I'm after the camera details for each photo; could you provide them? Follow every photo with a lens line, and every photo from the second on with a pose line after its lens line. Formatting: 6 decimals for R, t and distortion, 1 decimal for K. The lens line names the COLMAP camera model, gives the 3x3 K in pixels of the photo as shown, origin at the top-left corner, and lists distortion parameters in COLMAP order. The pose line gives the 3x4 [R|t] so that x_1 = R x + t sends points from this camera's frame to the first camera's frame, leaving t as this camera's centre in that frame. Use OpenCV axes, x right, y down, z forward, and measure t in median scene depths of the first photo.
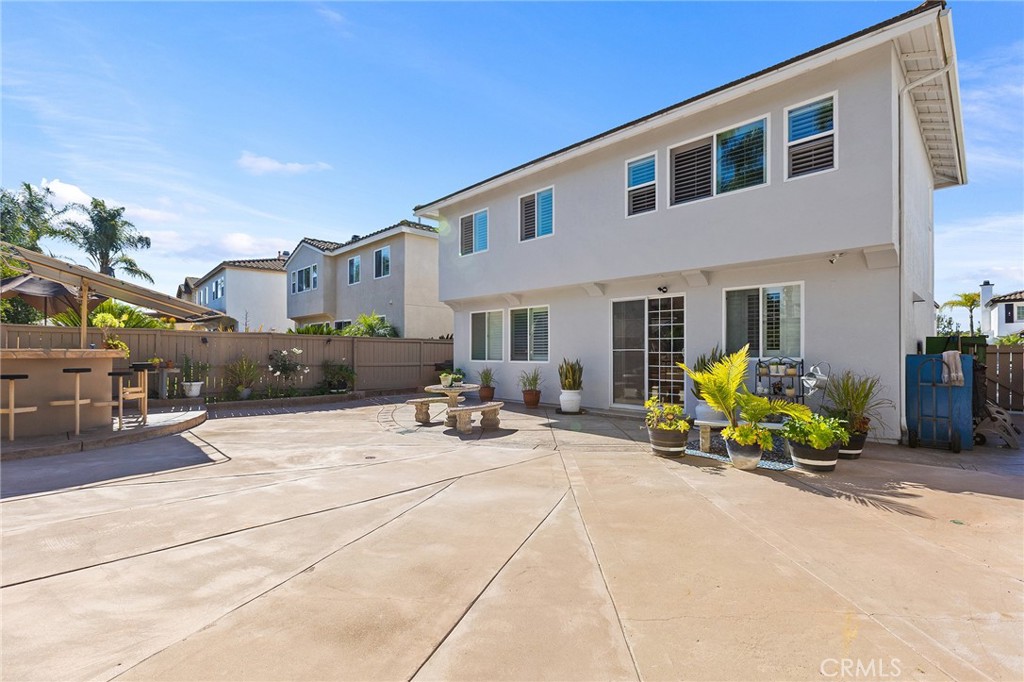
lens RADIAL K [[465.4, 0, 511.1], [0, 465.4, 349.3], [0, 0, 1]] dist [0.005165, -0.000343]
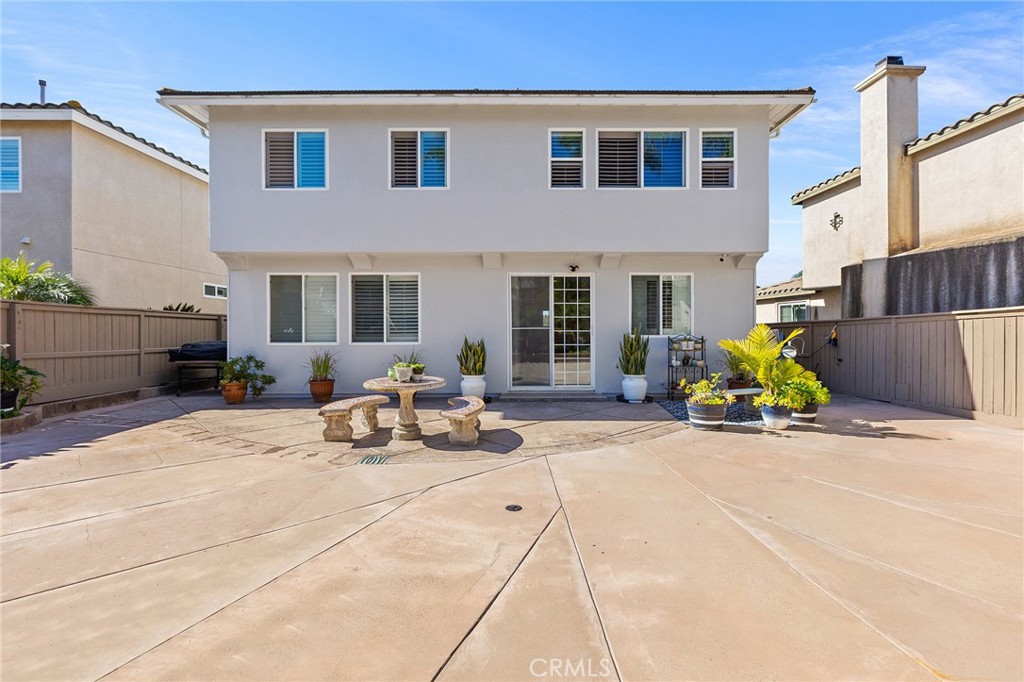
lens RADIAL K [[465.4, 0, 509.0], [0, 465.4, 333.0], [0, 0, 1]] dist [0.005165, -0.000343]
pose [[0.701748, -0.005430, 0.712405, -0.472630], [-0.002406, 0.999947, 0.009991, 0.001406], [-0.712422, -0.008725, 0.701698, 0.380487]]
